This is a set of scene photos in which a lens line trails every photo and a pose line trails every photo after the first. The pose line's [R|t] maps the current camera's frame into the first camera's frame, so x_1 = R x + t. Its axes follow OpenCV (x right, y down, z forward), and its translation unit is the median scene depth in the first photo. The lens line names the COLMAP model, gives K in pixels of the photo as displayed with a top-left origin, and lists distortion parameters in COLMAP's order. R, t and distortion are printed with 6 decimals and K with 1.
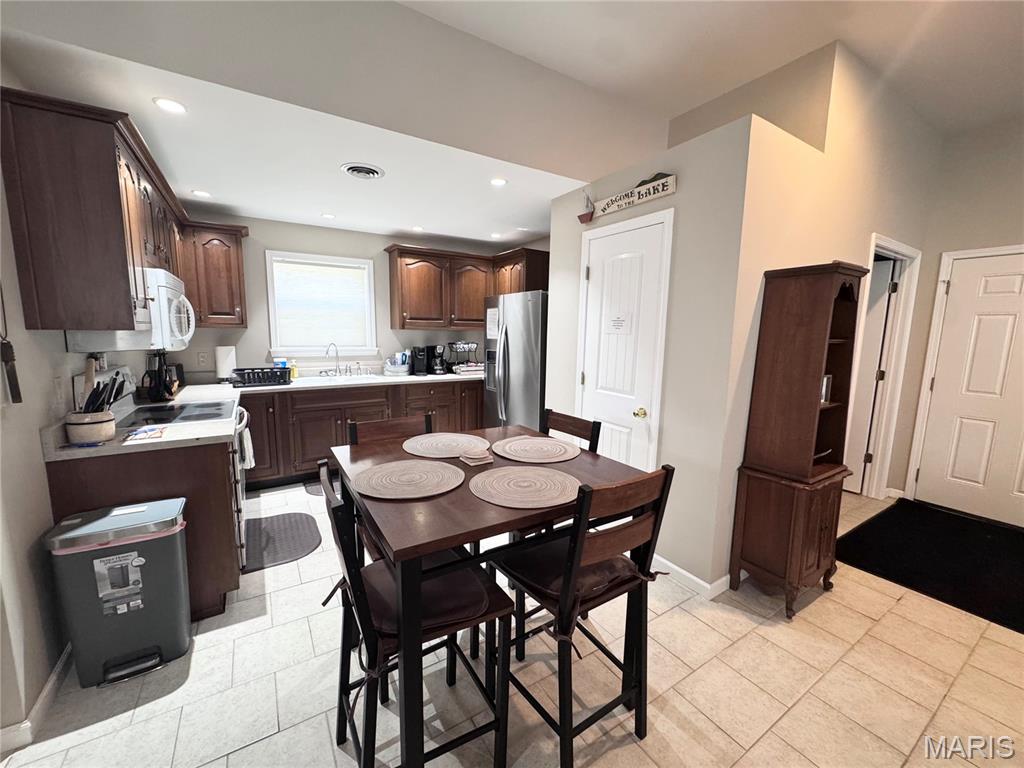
lens RADIAL K [[405.2, 0, 511.6], [0, 405.2, 385.5], [0, 0, 1]] dist [-0.008660, 0.000364]
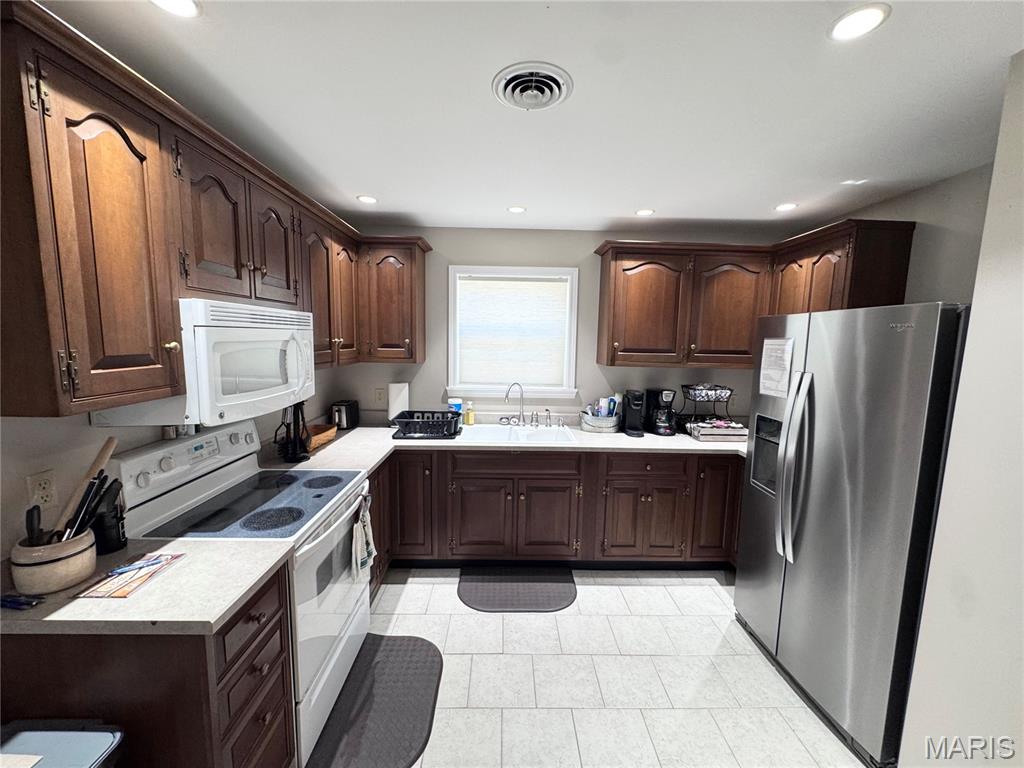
lens RADIAL K [[405.2, 0, 513.8], [0, 405.2, 384.7], [0, 0, 1]] dist [-0.008660, 0.000364]
pose [[0.855433, 0.063906, -0.513956, -0.059558], [-0.078301, 0.996909, -0.006368, -0.090978], [0.511961, 0.045691, 0.857793, 0.340335]]
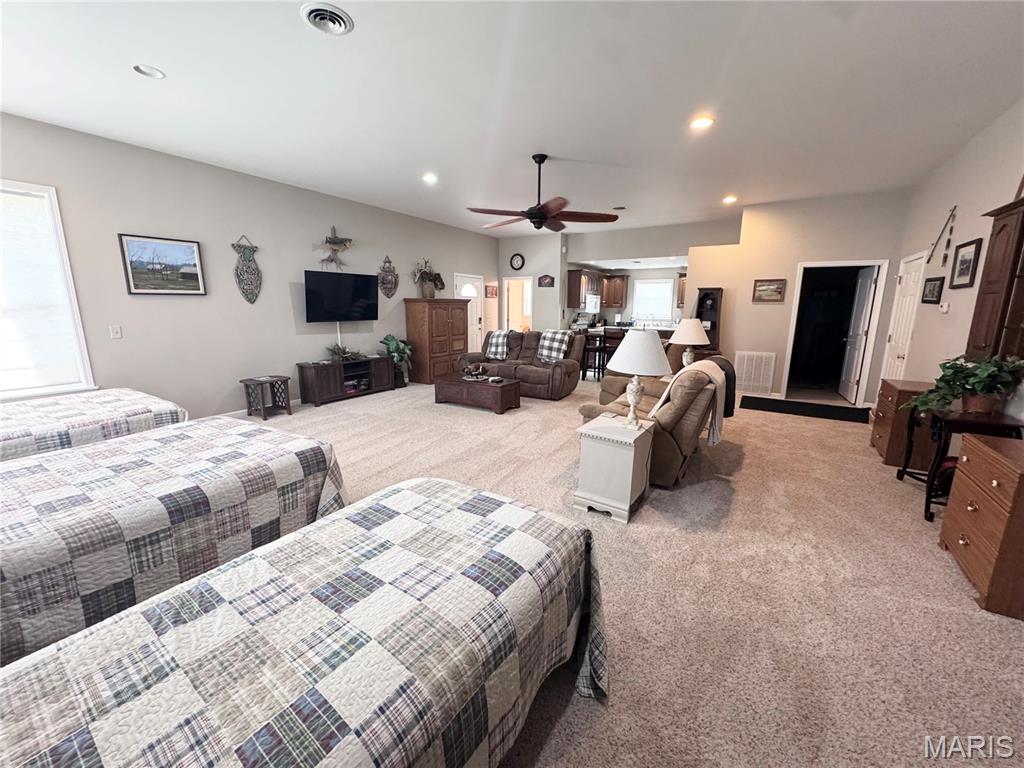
lens RADIAL K [[405.2, 0, 512.9], [0, 405.2, 382.1], [0, 0, 1]] dist [-0.008660, 0.000364]
pose [[0.420569, 0.166882, -0.891780, 1.515721], [-0.121894, 0.984419, 0.126731, 0.101302], [0.899035, 0.055404, 0.434358, -0.870814]]
